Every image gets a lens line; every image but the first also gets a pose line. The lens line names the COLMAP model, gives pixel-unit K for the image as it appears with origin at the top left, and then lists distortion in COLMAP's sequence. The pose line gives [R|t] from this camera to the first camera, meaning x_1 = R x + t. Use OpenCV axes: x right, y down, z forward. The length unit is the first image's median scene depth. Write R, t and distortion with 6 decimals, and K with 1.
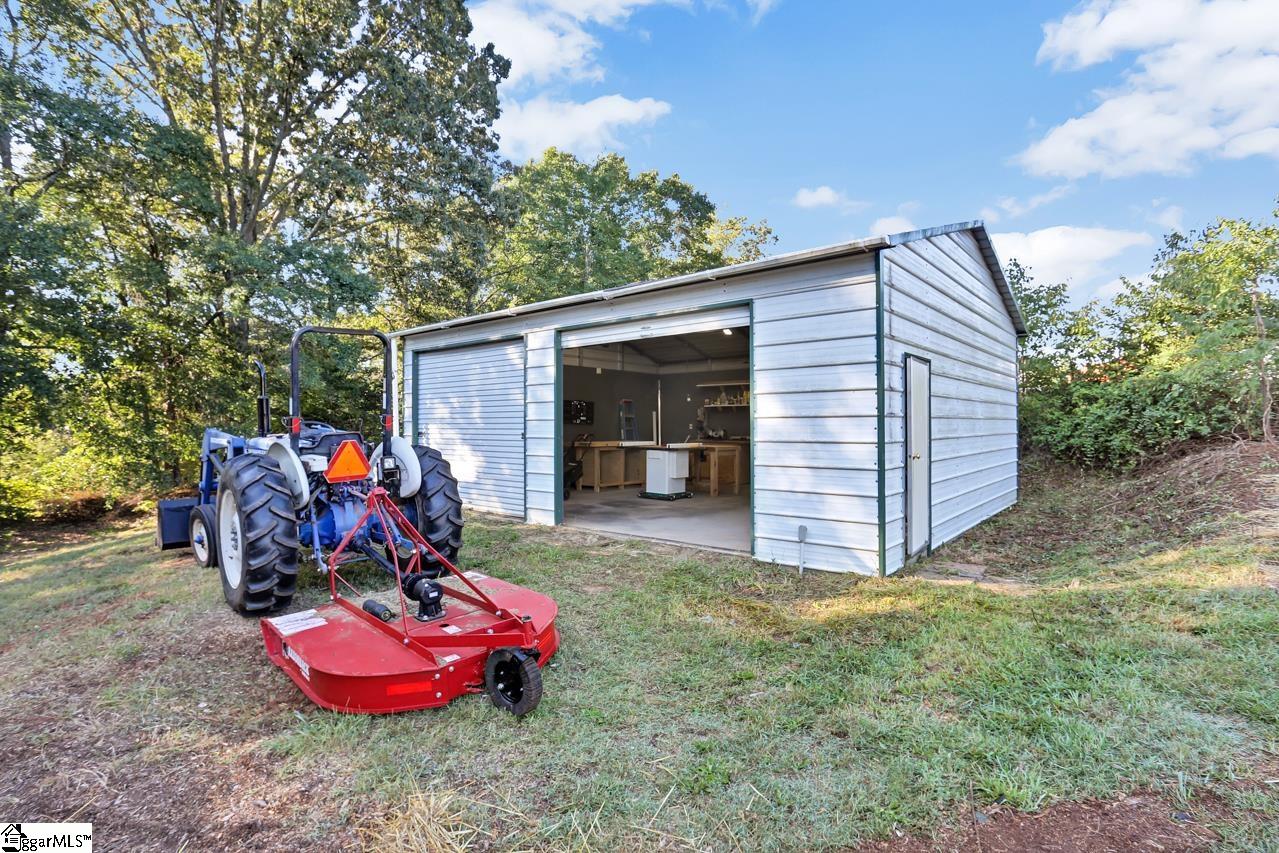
lens RADIAL K [[628.0, 0, 637.6], [0, 628.0, 429.5], [0, 0, 1]] dist [0.000451, 0.000250]
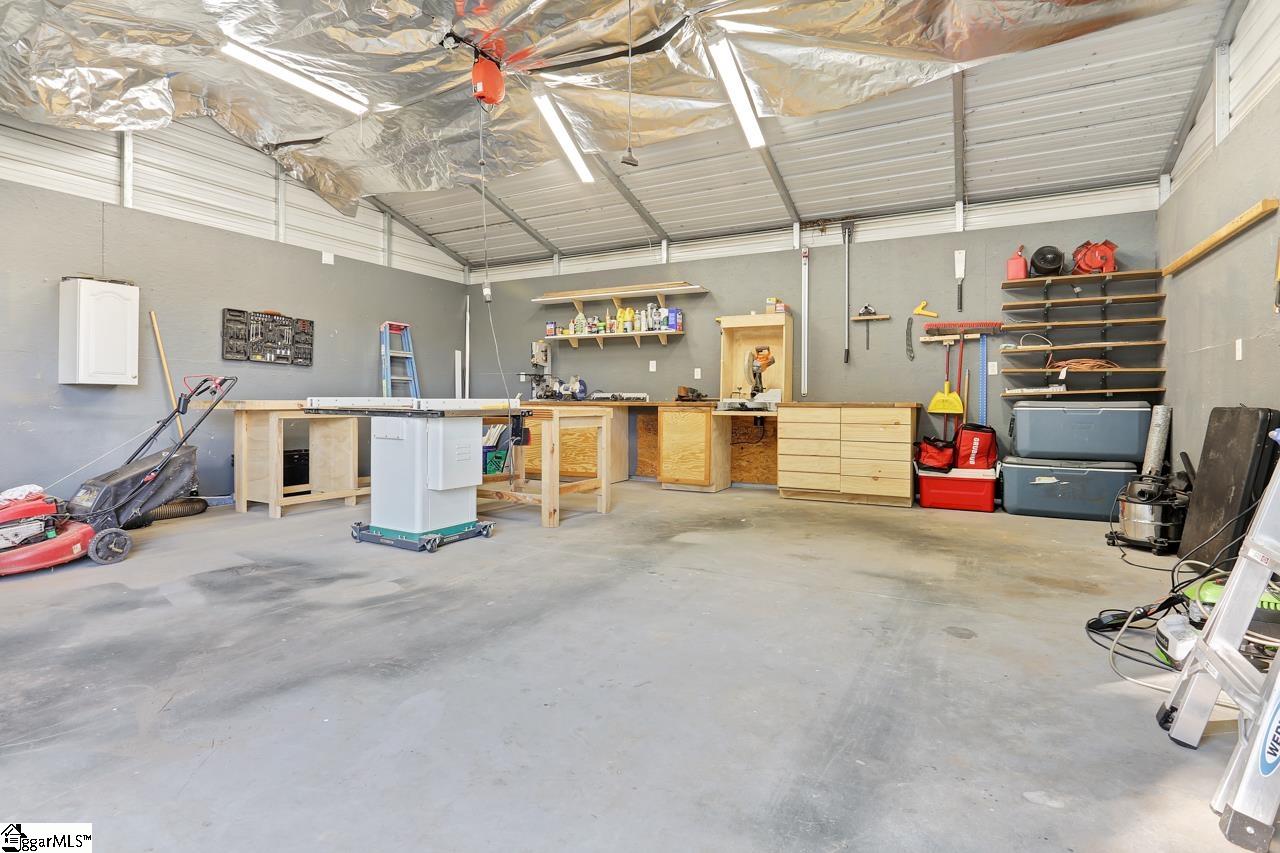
lens RADIAL K [[628.4, 0, 638.6], [0, 628.4, 416.5], [0, 0, 1]] dist [0.000451, 0.000250]
pose [[0.977975, -0.001942, 0.208713, 0.073717], [-0.002976, 0.999725, 0.023243, 0.018647], [-0.208701, -0.023353, 0.977701, 0.464921]]
